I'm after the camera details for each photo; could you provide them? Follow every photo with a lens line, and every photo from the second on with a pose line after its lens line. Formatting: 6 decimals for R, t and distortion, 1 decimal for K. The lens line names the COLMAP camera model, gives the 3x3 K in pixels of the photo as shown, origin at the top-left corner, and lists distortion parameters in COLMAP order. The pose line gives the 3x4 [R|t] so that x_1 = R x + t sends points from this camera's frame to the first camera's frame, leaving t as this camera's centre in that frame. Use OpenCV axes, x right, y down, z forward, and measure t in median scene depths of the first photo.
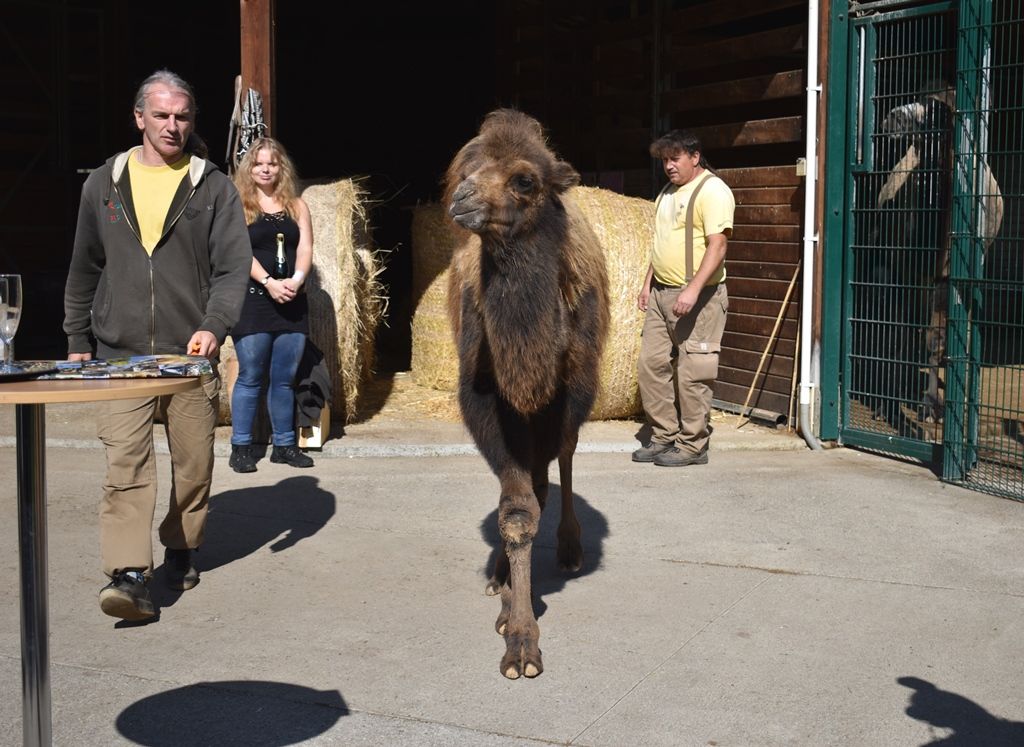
lens RADIAL K [[1593.5, 0, 512.0], [0, 1593.5, 373.5], [0, 0, 1]] dist [-0.037796, -0.003662]
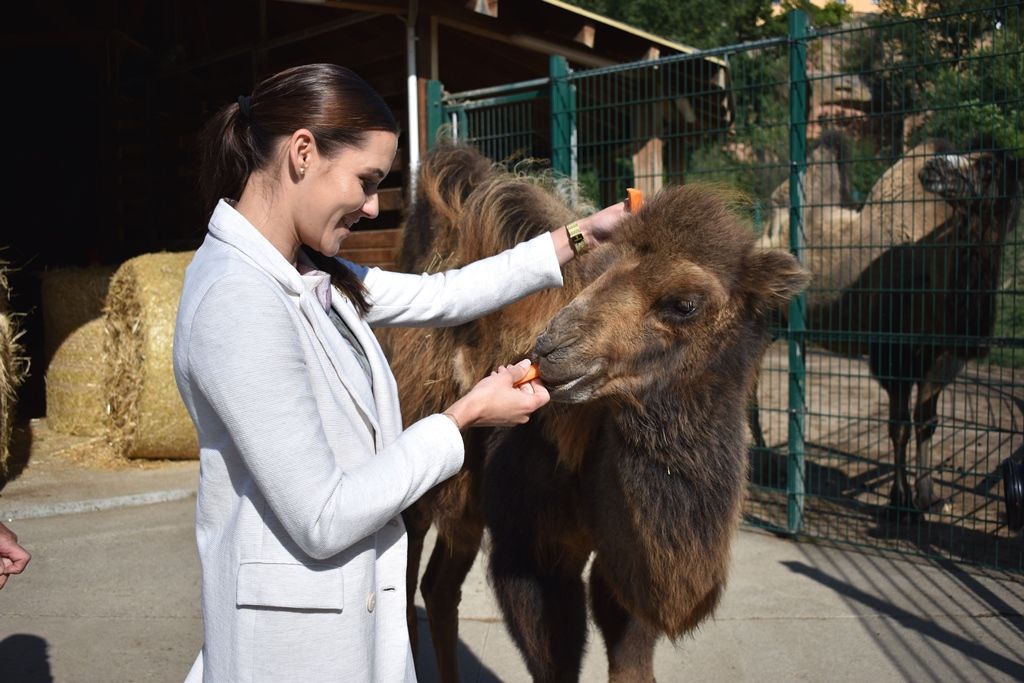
lens RADIAL K [[1083.6, 0, 512.0], [0, 1083.6, 341.5], [0, 0, 1]] dist [-0.069279, -0.024739]
pose [[0.925413, -0.050098, 0.375633, -0.052619], [0.060917, 0.997999, -0.016972, -0.030491], [-0.374031, 0.038588, 0.926613, 0.237619]]
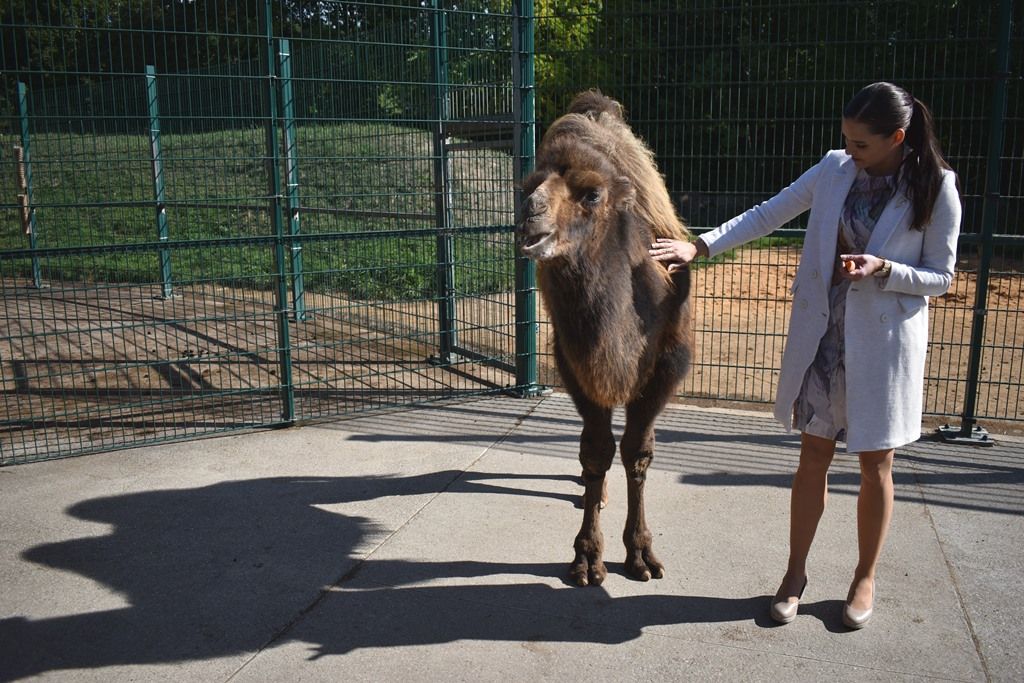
lens RADIAL K [[867.4, 0, 512.0], [0, 867.4, 341.5], [0, 0, 1]] dist [-0.084117, 0.012340]
pose [[-0.092396, -0.210988, 0.973112, -0.210080], [0.106022, 0.969652, 0.220305, -0.075495], [-0.990062, 0.123527, -0.067222, 0.649401]]
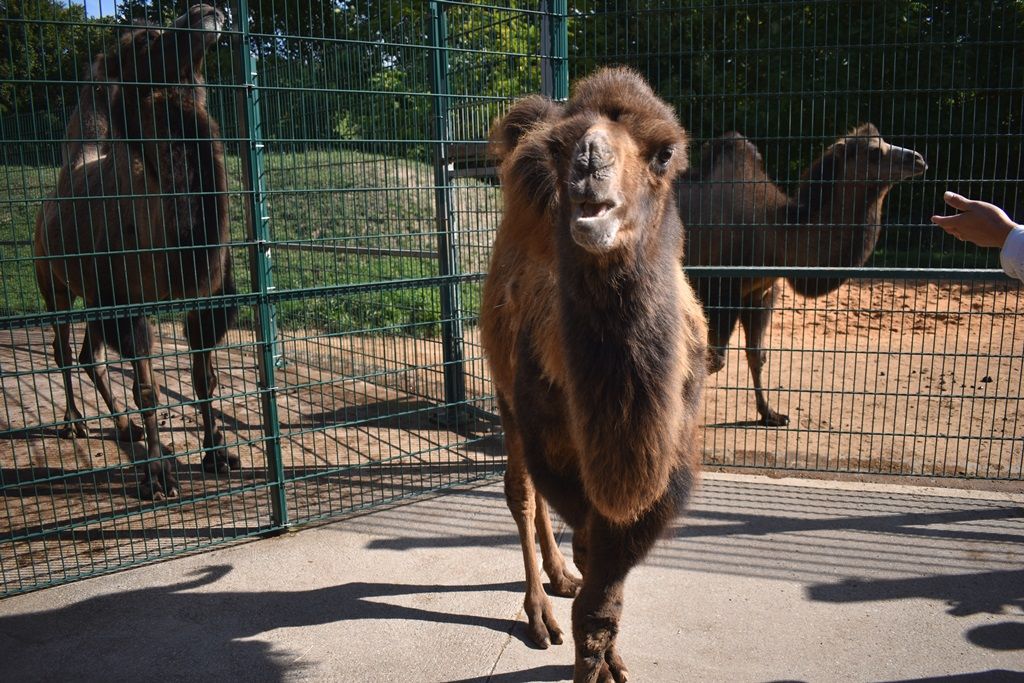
lens RADIAL K [[802.9, 0, 512.0], [0, 802.9, 341.5], [0, 0, 1]] dist [-0.087280, 0.004179]
pose [[-0.162122, -0.195405, 0.967230, -0.057683], [0.118986, 0.969174, 0.215742, -0.081632], [-0.979571, 0.150063, -0.133874, 0.685204]]
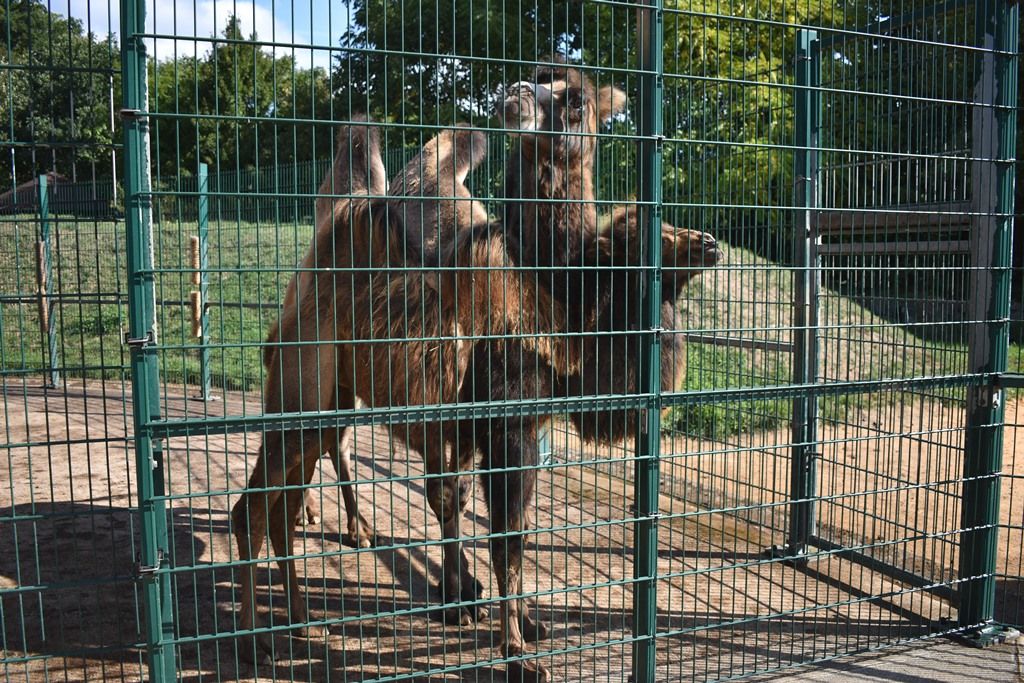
lens RADIAL K [[918.2, 0, 512.0], [0, 918.2, 341.5], [0, 0, 1]] dist [-0.068685, -0.016026]
pose [[0.070581, -0.102438, 0.992232, -0.013777], [0.102132, 0.990227, 0.094966, -0.094245], [-0.992264, 0.094636, 0.080354, 0.768734]]
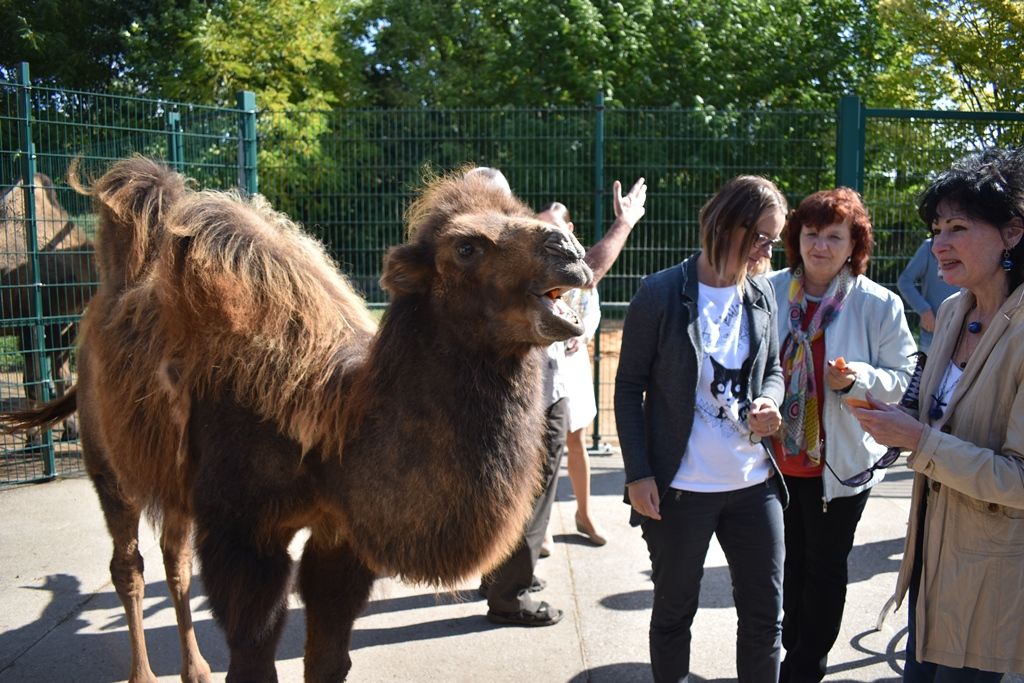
lens RADIAL K [[807.5, 0, 512.0], [0, 807.5, 341.5], [0, 0, 1]] dist [-0.094876, 0.023781]
pose [[-0.395591, -0.116890, 0.910958, -0.323309], [0.091906, 0.981851, 0.165898, -0.082931], [-0.913817, 0.149350, -0.377669, 0.650609]]
